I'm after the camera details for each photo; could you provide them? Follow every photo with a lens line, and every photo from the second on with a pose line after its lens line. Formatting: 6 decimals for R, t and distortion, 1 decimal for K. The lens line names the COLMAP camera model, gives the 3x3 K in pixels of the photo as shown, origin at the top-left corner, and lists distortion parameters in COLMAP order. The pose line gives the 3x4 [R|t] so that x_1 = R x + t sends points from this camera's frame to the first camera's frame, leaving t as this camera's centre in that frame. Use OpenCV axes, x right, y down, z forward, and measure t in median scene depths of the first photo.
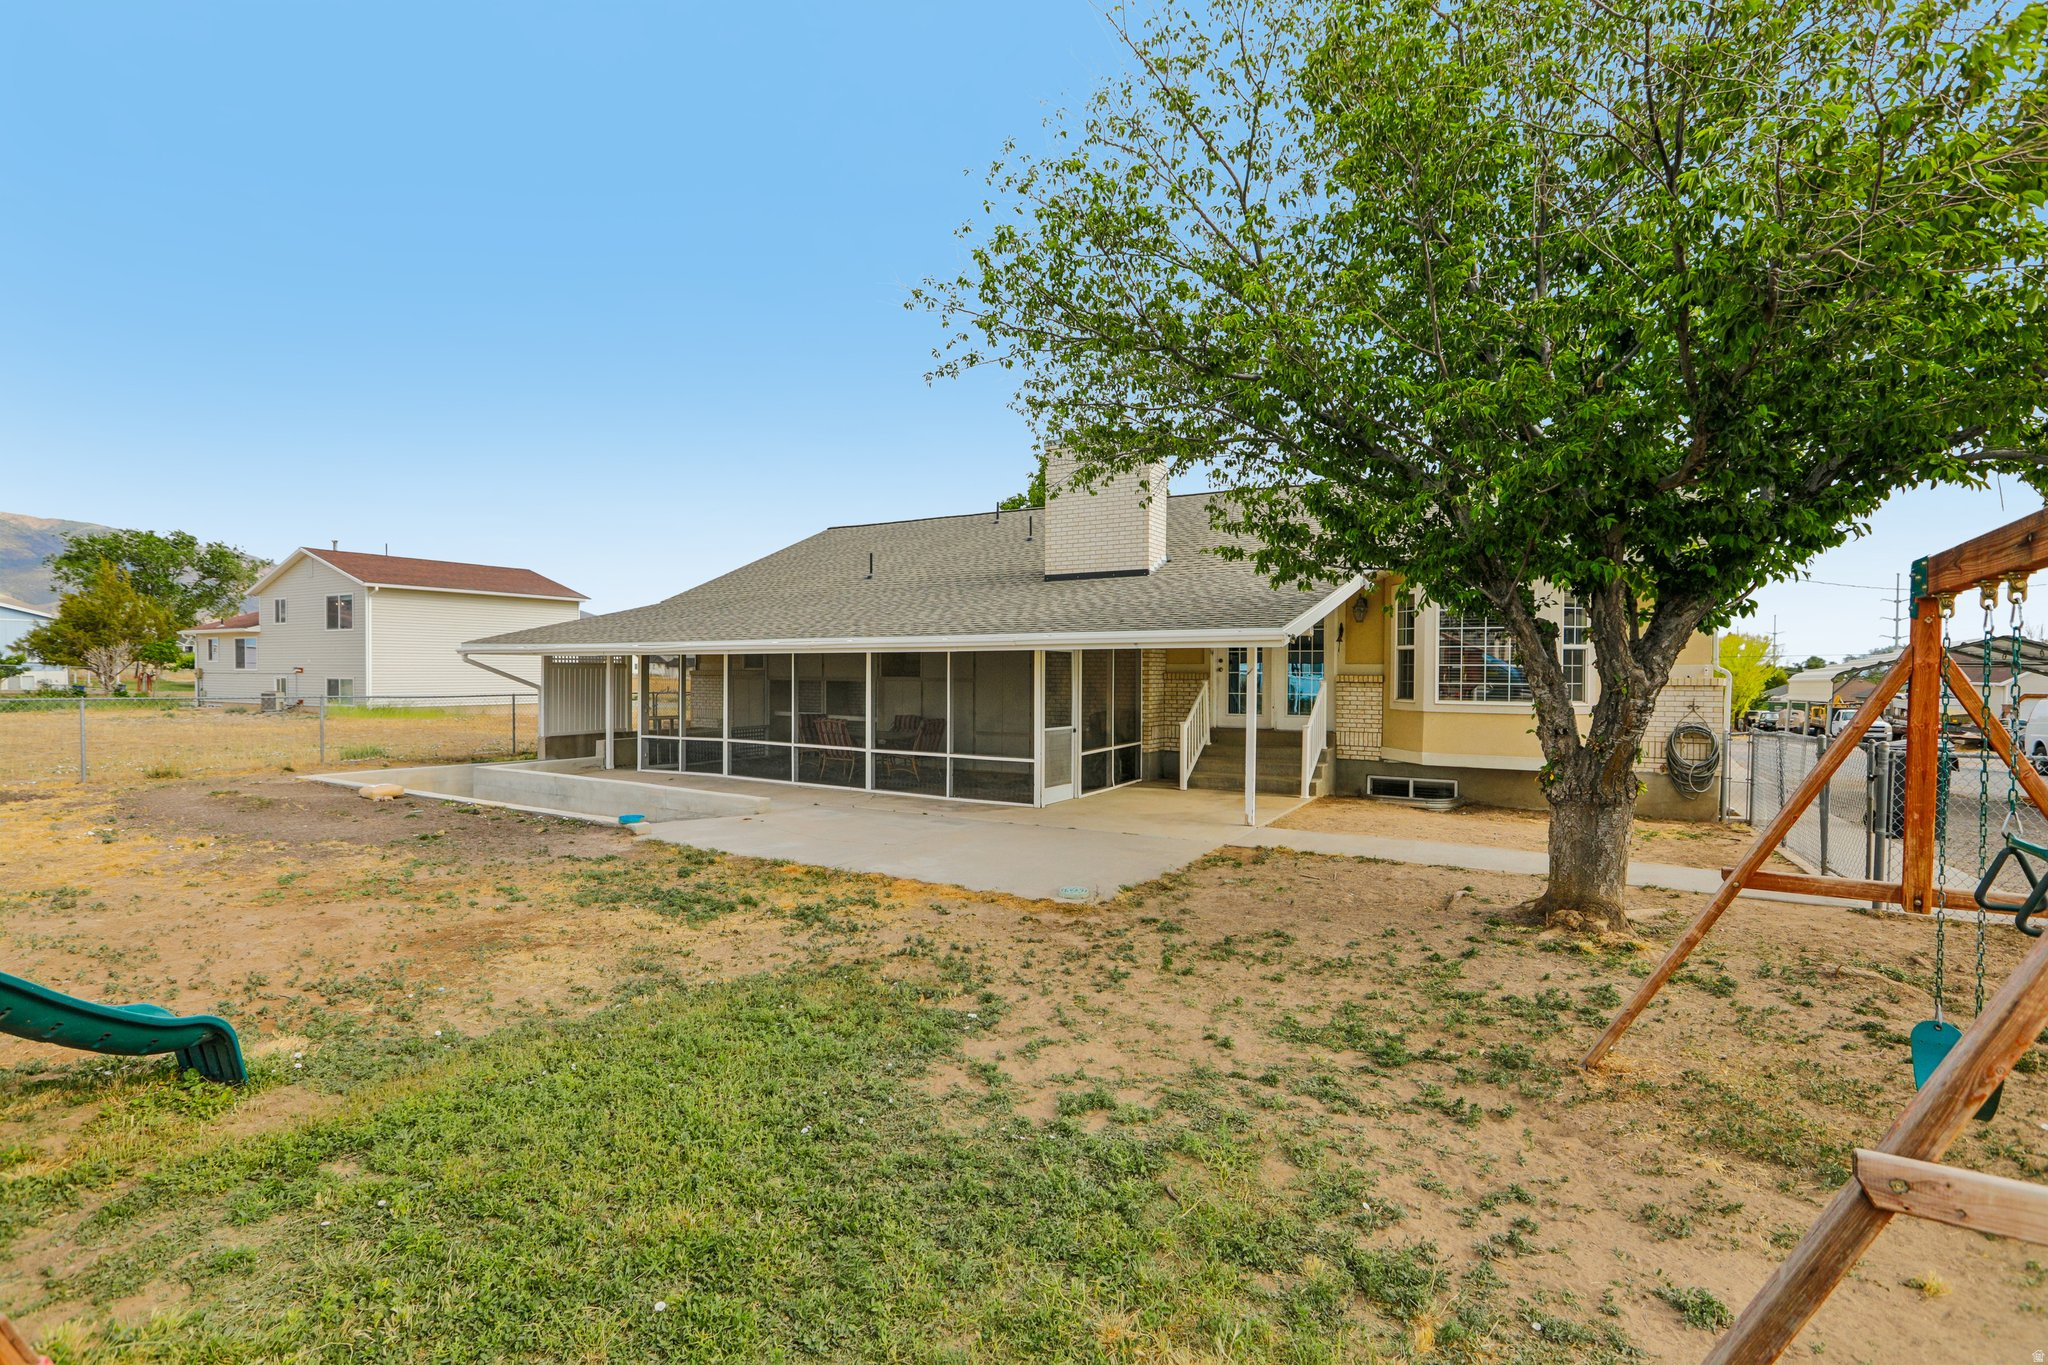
lens RADIAL K [[954.8, 0, 1024.0], [0, 954.8, 682.5], [0, 0, 1]] dist [-0.066602, -0.000003]
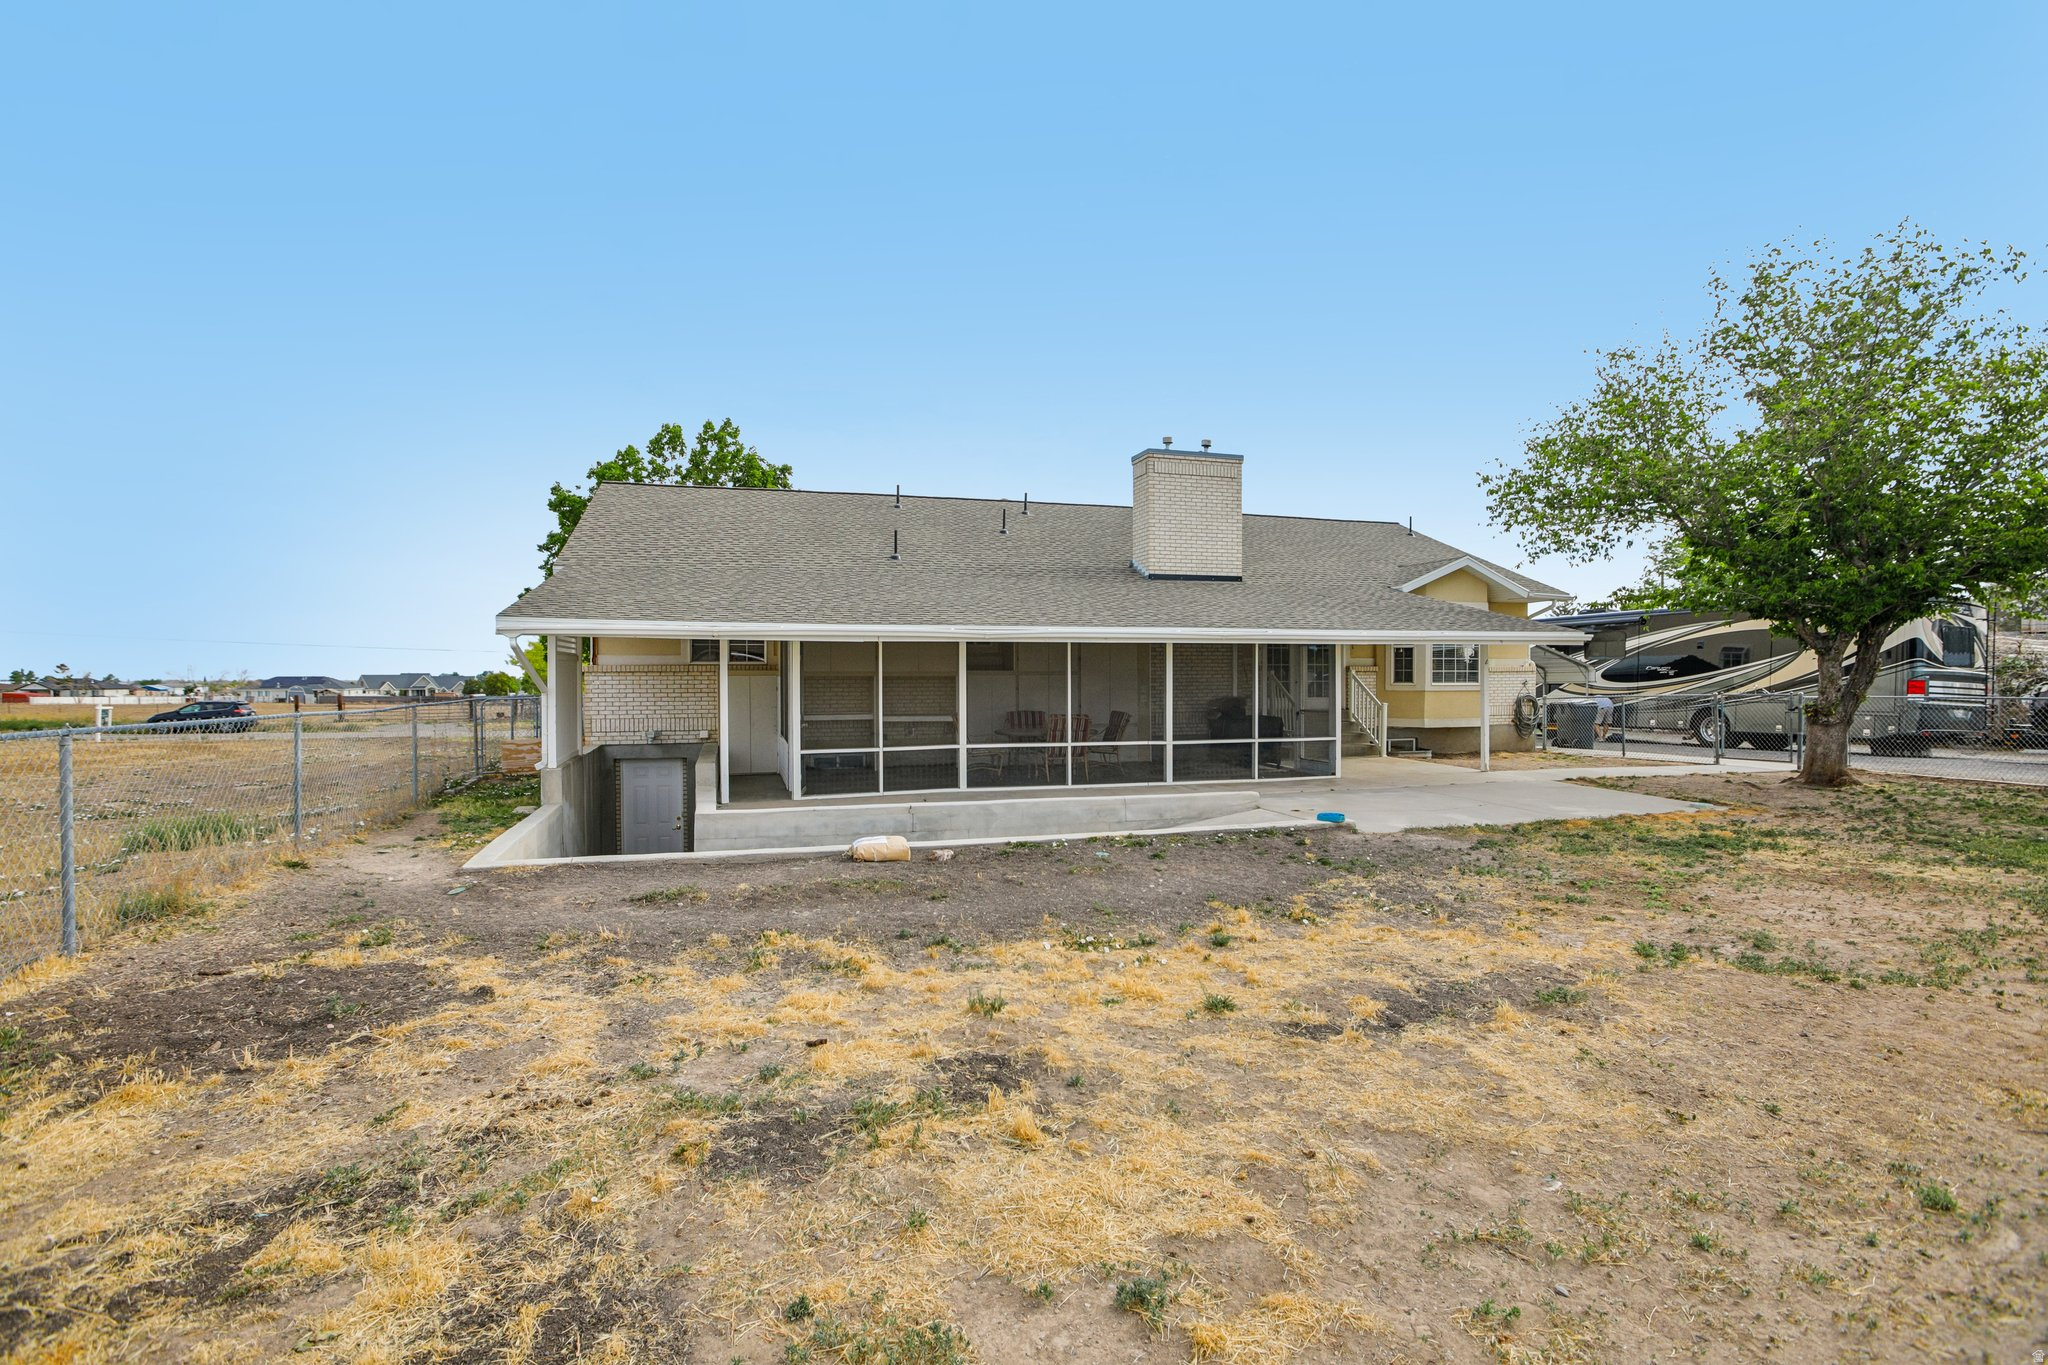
lens RADIAL K [[960.0, 0, 1020.8], [0, 960.0, 680.8], [0, 0, 1]] dist [-0.064003, 0.033553]
pose [[0.680966, -0.012491, 0.732209, -0.982291], [0.014618, 0.999887, 0.003462, 0.000956], [-0.732169, 0.008345, 0.681072, 0.422108]]
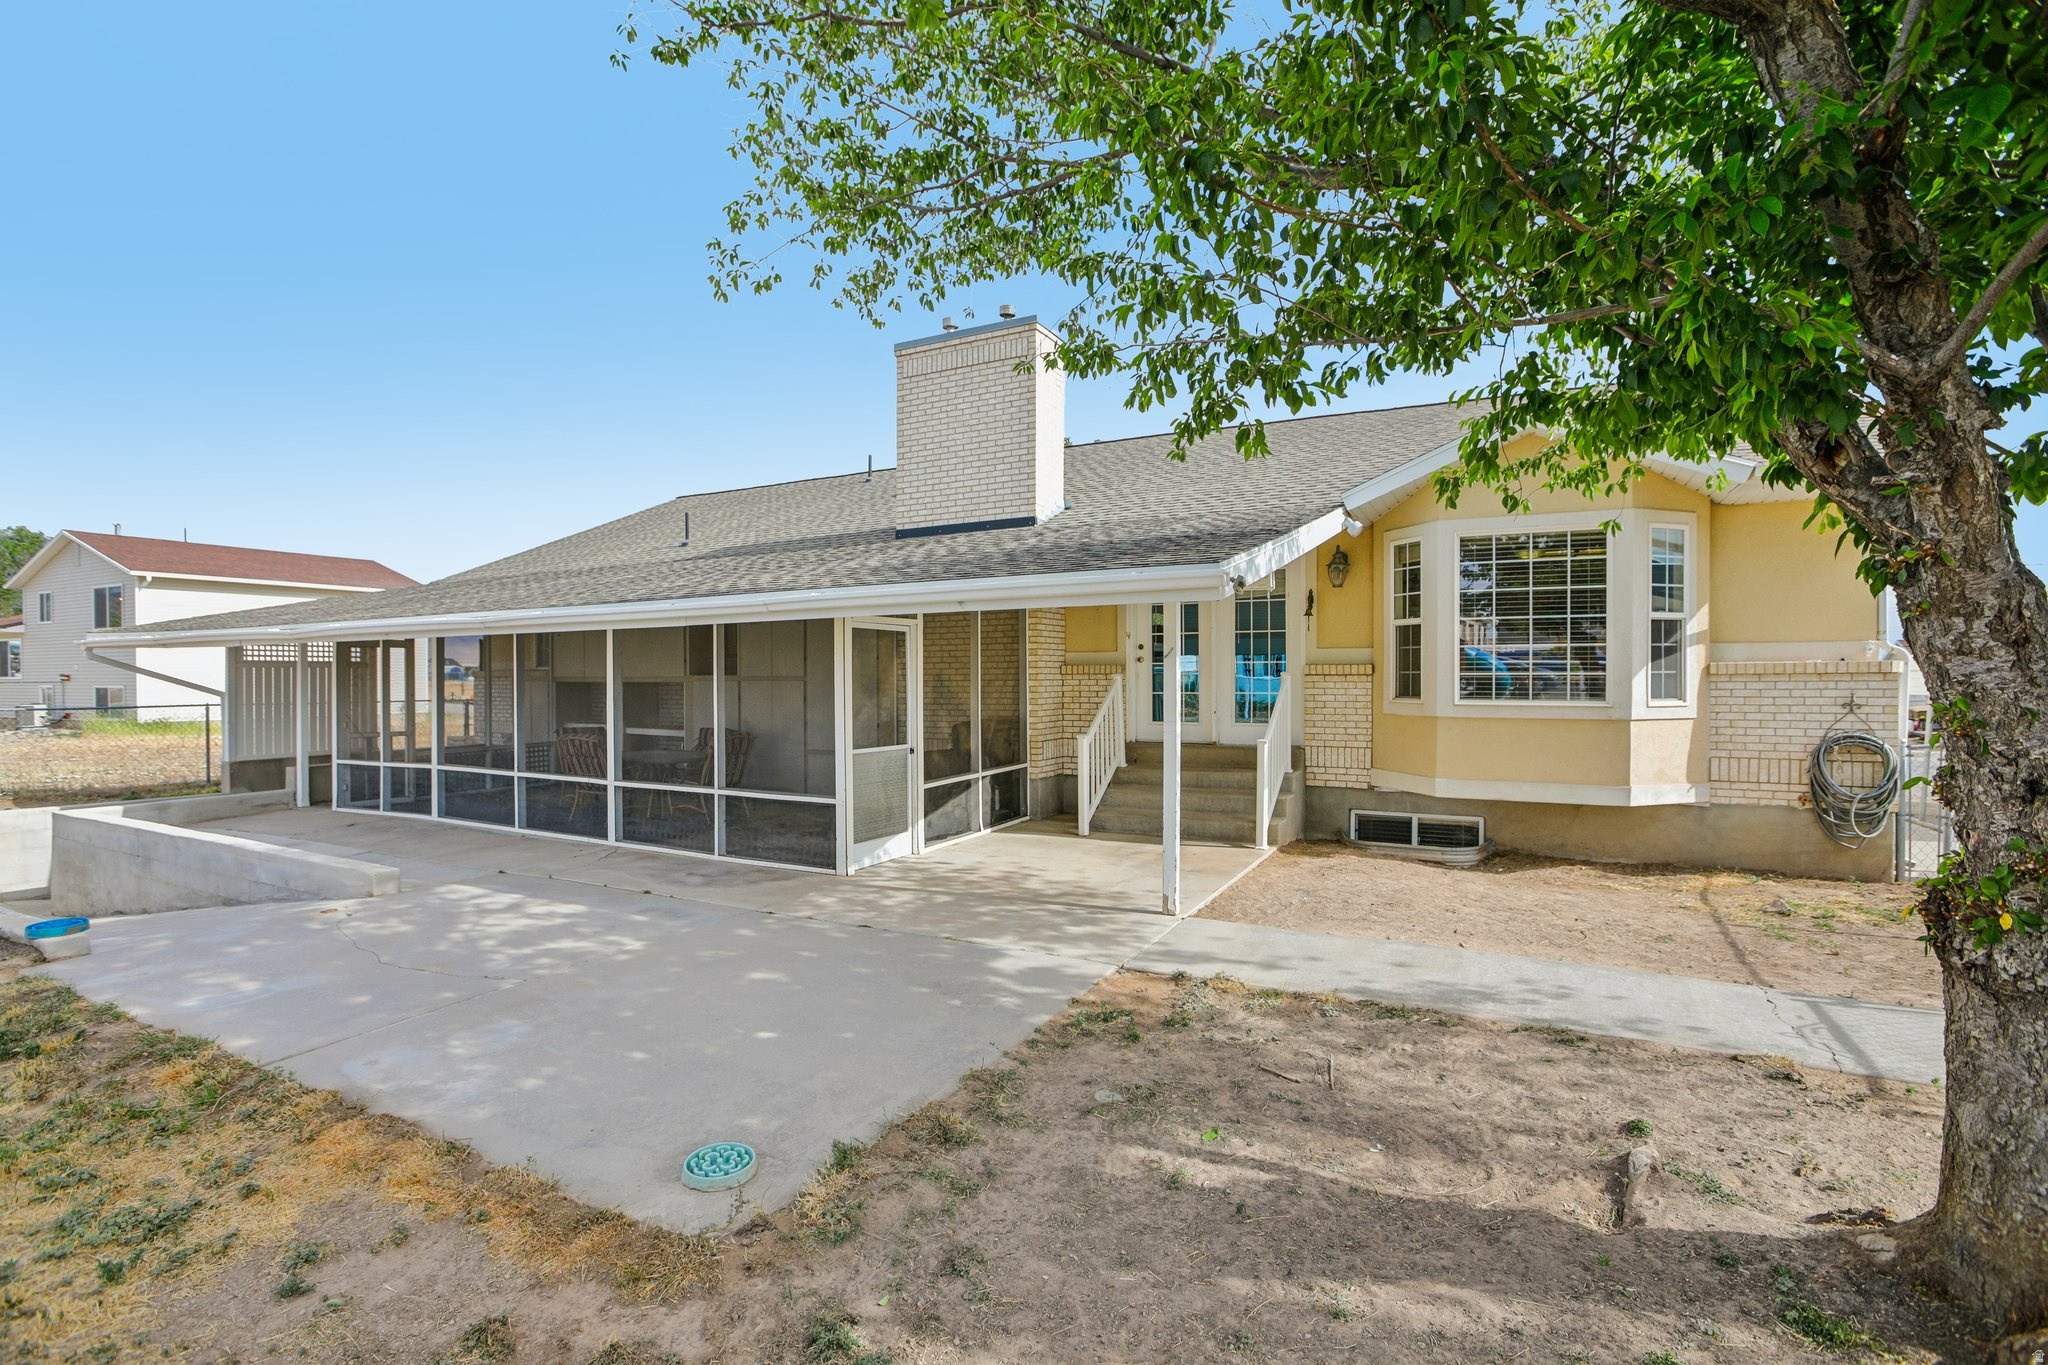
lens RADIAL K [[960.0, 0, 1020.8], [0, 960.0, 680.8], [0, 0, 1]] dist [-0.064003, 0.033553]
pose [[0.998891, -0.008139, 0.046384, 0.091280], [0.008479, 0.999939, -0.007137, 0.006912], [-0.046323, 0.007522, 0.998898, 0.316007]]
